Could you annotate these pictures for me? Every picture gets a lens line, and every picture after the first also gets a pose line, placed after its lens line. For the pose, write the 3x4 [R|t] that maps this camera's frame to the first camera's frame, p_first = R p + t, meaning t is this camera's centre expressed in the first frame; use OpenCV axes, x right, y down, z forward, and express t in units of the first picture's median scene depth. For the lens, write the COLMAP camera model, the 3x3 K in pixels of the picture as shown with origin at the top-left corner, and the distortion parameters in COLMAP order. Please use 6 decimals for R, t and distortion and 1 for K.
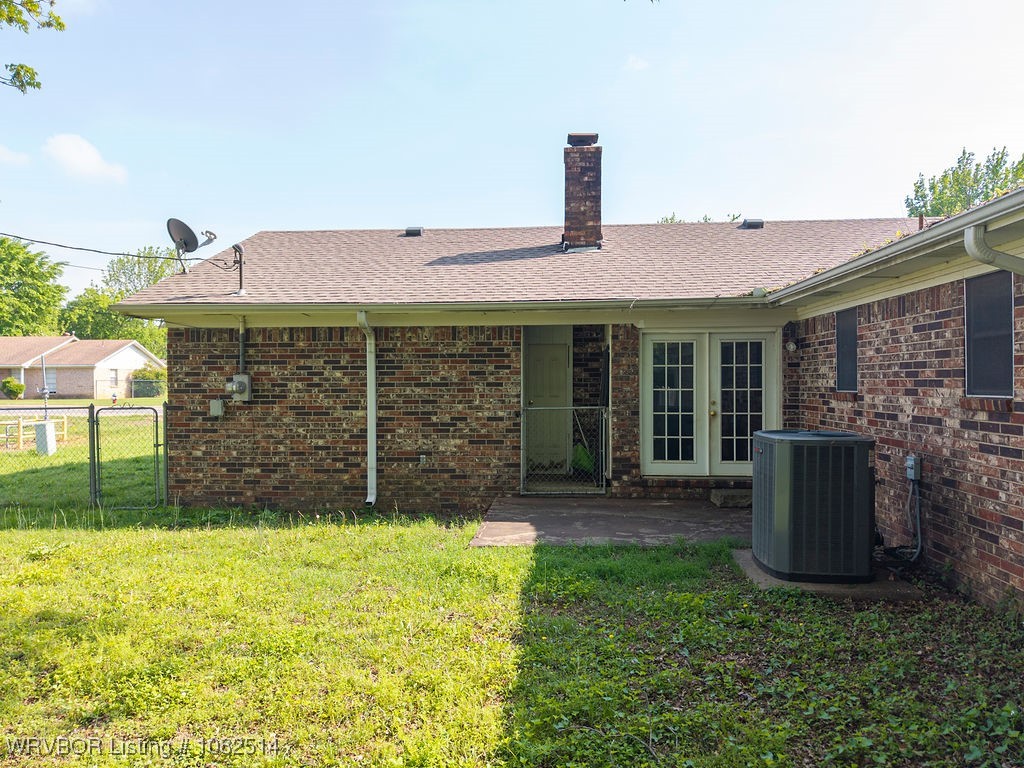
lens RADIAL K [[691.0, 0, 512.9], [0, 691.0, 389.0], [0, 0, 1]] dist [0.033038, -0.031824]
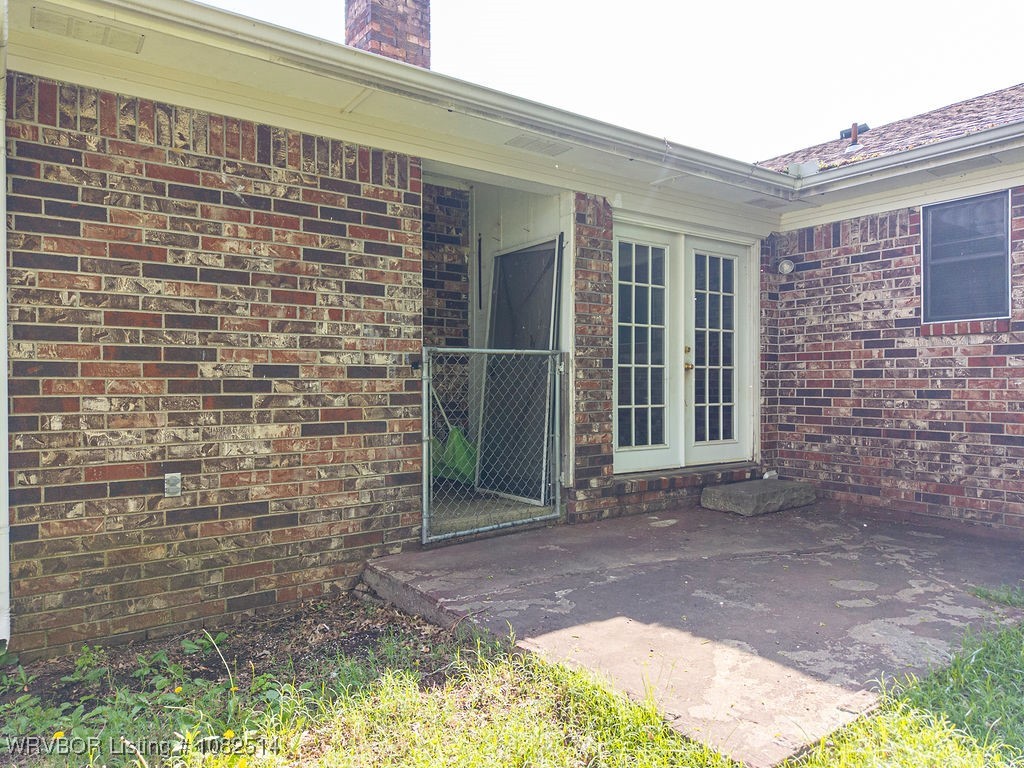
lens RADIAL K [[685.6, 0, 508.1], [0, 685.6, 390.5], [0, 0, 1]] dist [0.007239, -0.006778]
pose [[0.763786, -0.003987, 0.645458, -0.226332], [0.006620, 0.999977, -0.001656, 0.055784], [-0.645436, 0.005538, 0.763794, 0.624467]]
